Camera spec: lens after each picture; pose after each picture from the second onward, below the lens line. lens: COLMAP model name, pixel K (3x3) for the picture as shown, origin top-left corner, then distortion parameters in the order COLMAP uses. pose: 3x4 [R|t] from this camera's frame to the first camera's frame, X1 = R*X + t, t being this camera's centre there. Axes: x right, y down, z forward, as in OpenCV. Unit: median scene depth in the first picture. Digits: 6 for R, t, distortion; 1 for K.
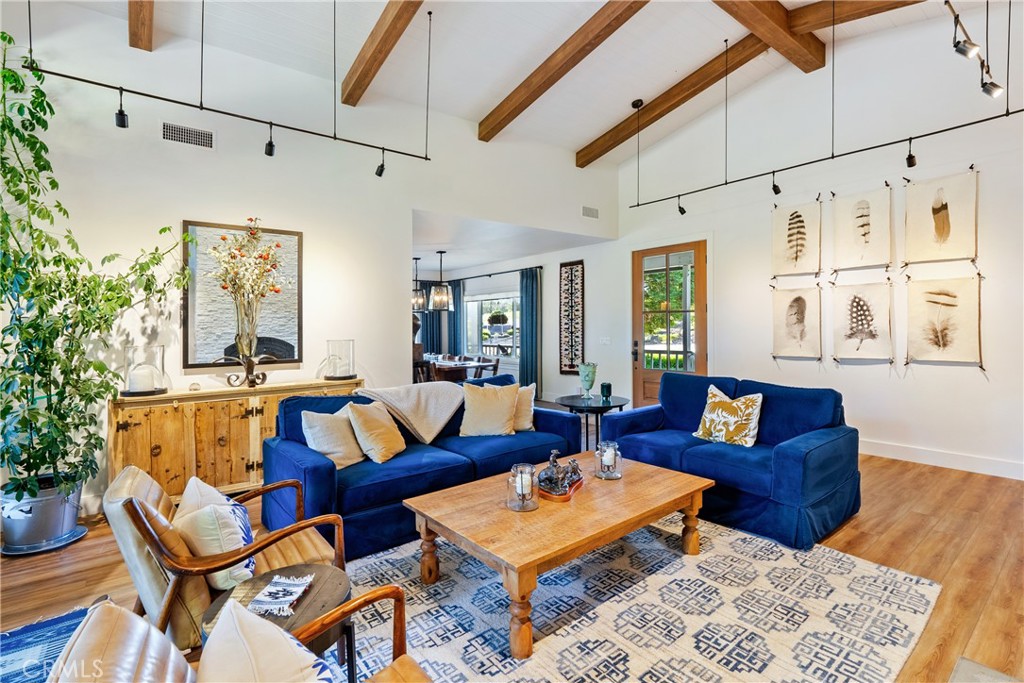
lens RADIAL K [[467.1, 0, 515.9], [0, 467.1, 337.6], [0, 0, 1]] dist [-0.008737, 0.002803]
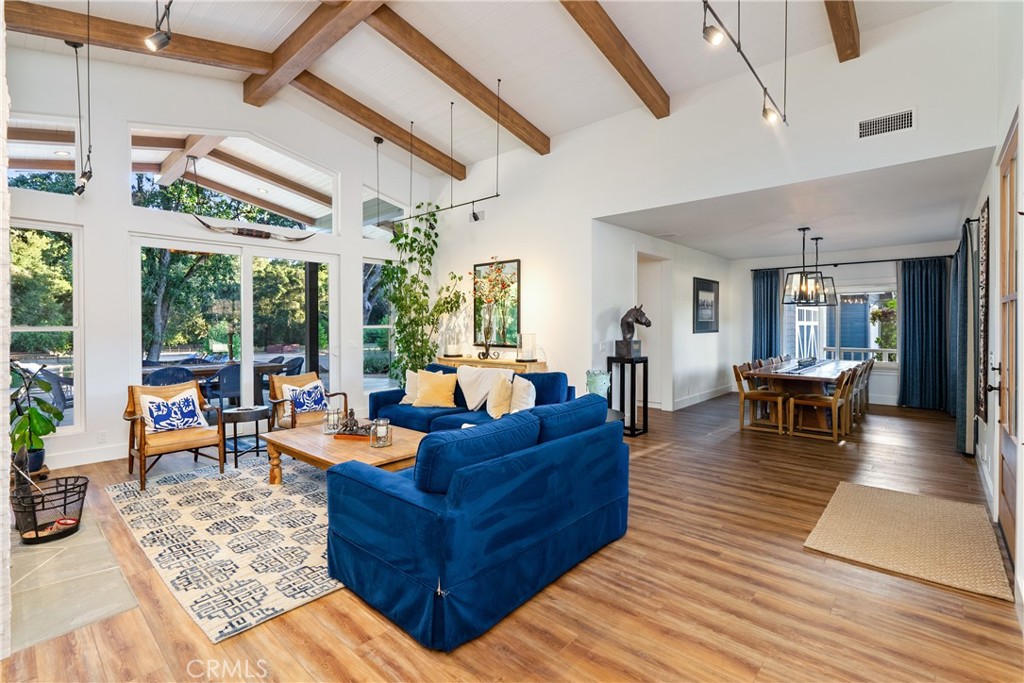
lens RADIAL K [[467.1, 0, 526.2], [0, 467.1, 329.7], [0, 0, 1]] dist [-0.008737, 0.002803]
pose [[0.188811, 0.024555, -0.981706, 0.829665], [-0.025051, 0.999482, 0.020181, -0.028116], [0.981694, 0.020782, 0.189328, 0.624684]]
